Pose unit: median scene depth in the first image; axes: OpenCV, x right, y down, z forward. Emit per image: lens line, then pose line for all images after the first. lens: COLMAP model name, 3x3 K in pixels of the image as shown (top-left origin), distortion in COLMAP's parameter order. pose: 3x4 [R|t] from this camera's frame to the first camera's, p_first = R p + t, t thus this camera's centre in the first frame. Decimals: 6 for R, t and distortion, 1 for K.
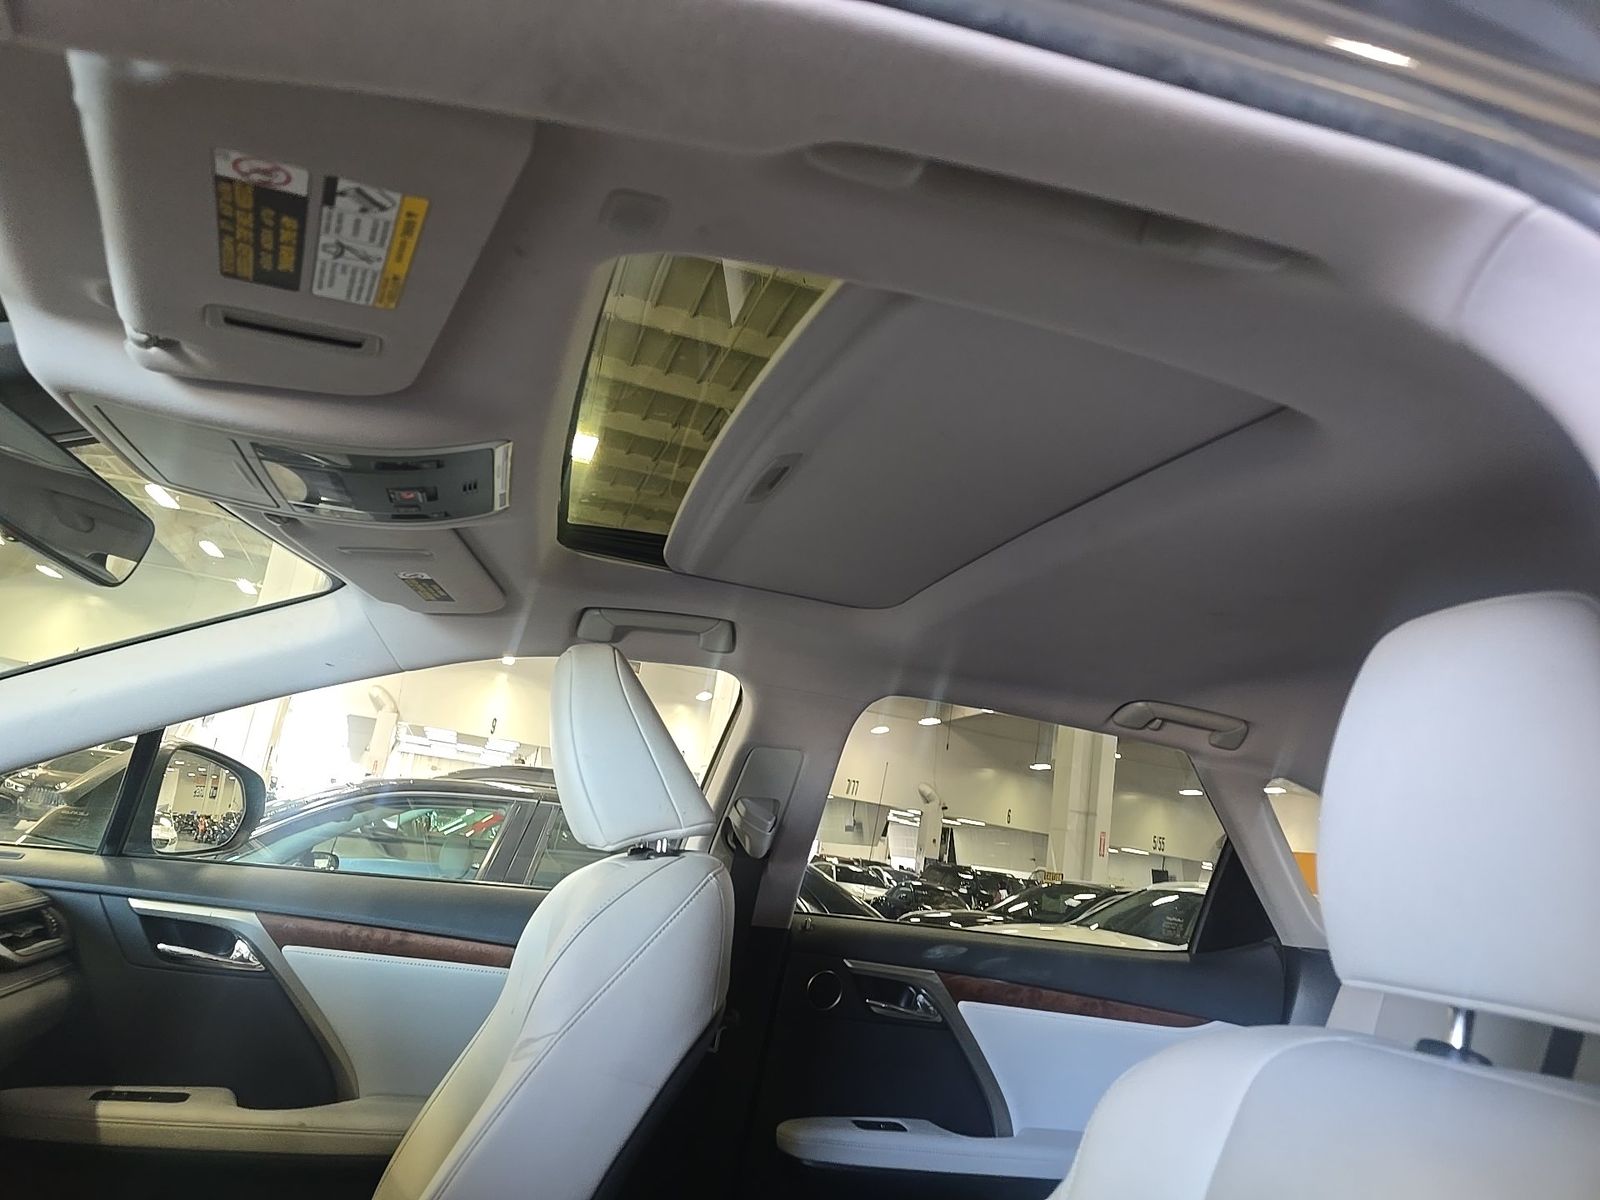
lens RADIAL K [[1057.0, 0, 800.7], [0, 1057.0, 593.5], [0, 0, 1]] dist [0.049229, -0.025856]
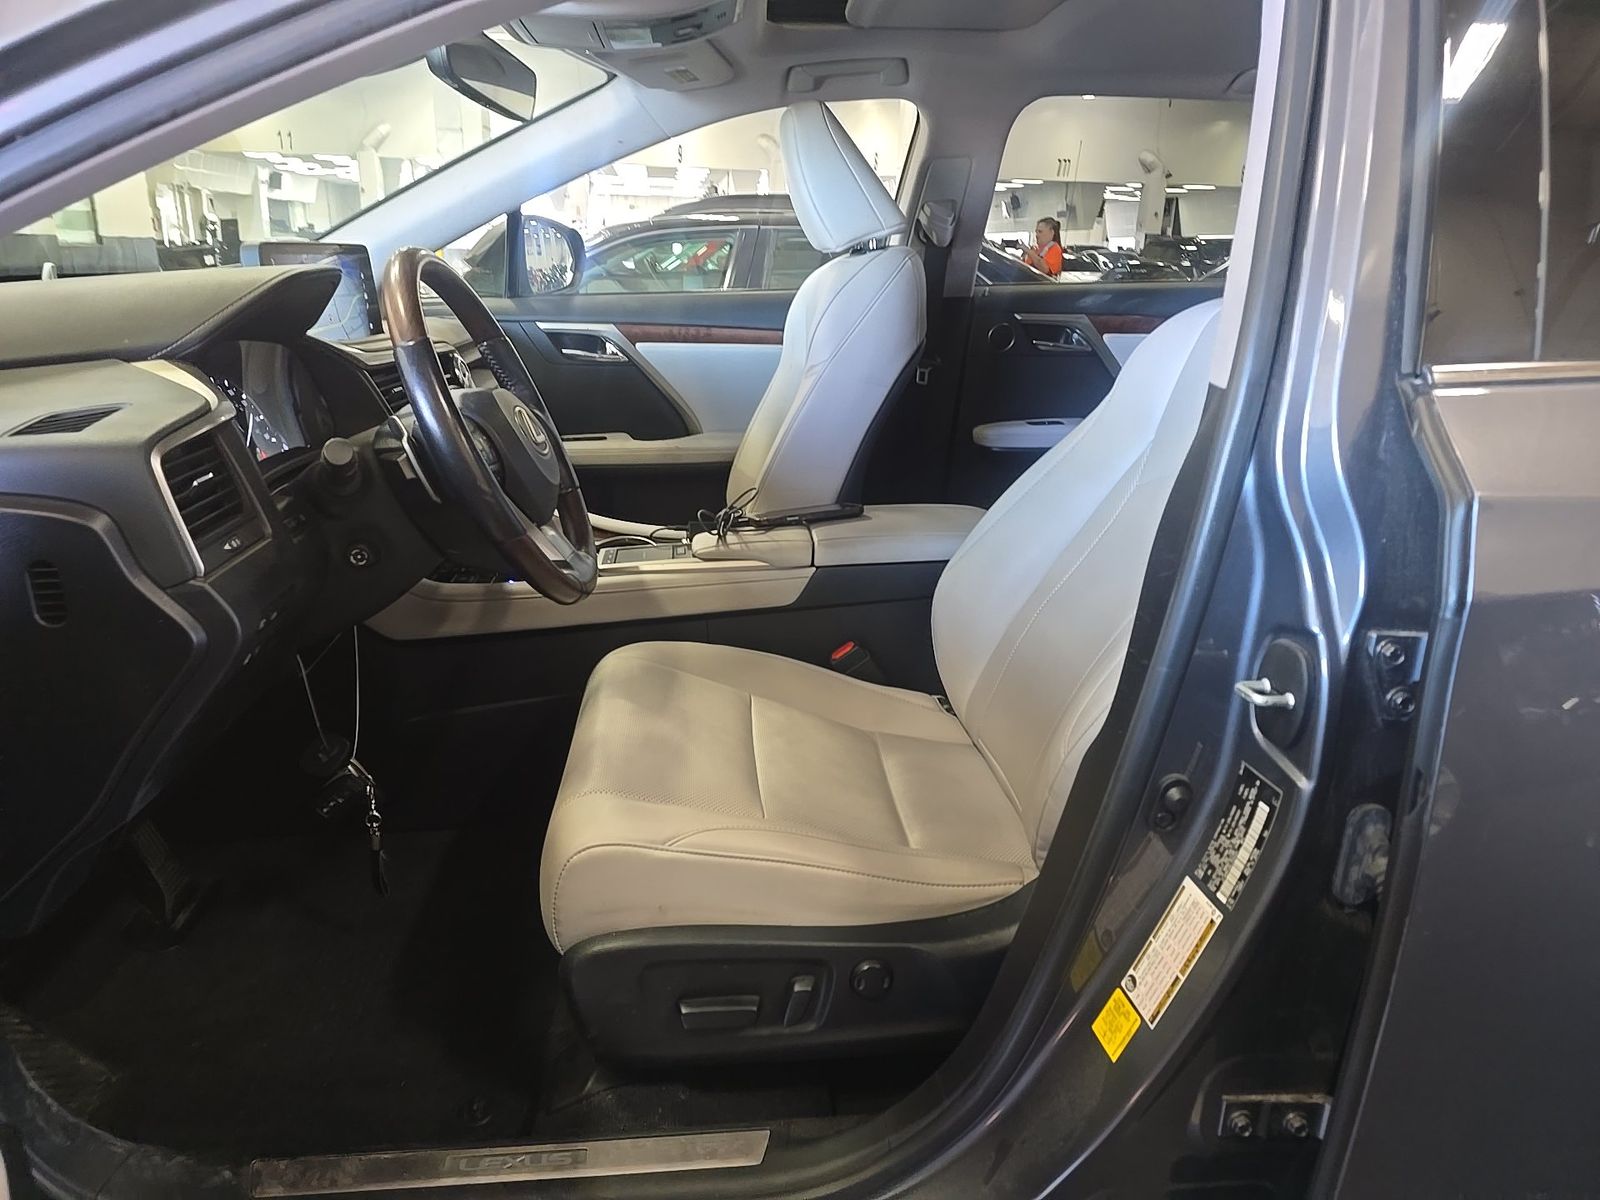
lens RADIAL K [[1057.0, 0, 800.7], [0, 1057.0, 593.5], [0, 0, 1]] dist [0.049229, -0.025856]
pose [[0.975298, -0.058901, -0.212895, 0.044564], [0.160420, 0.851422, 0.499345, -0.081162], [0.151852, -0.521163, 0.839839, -0.400430]]
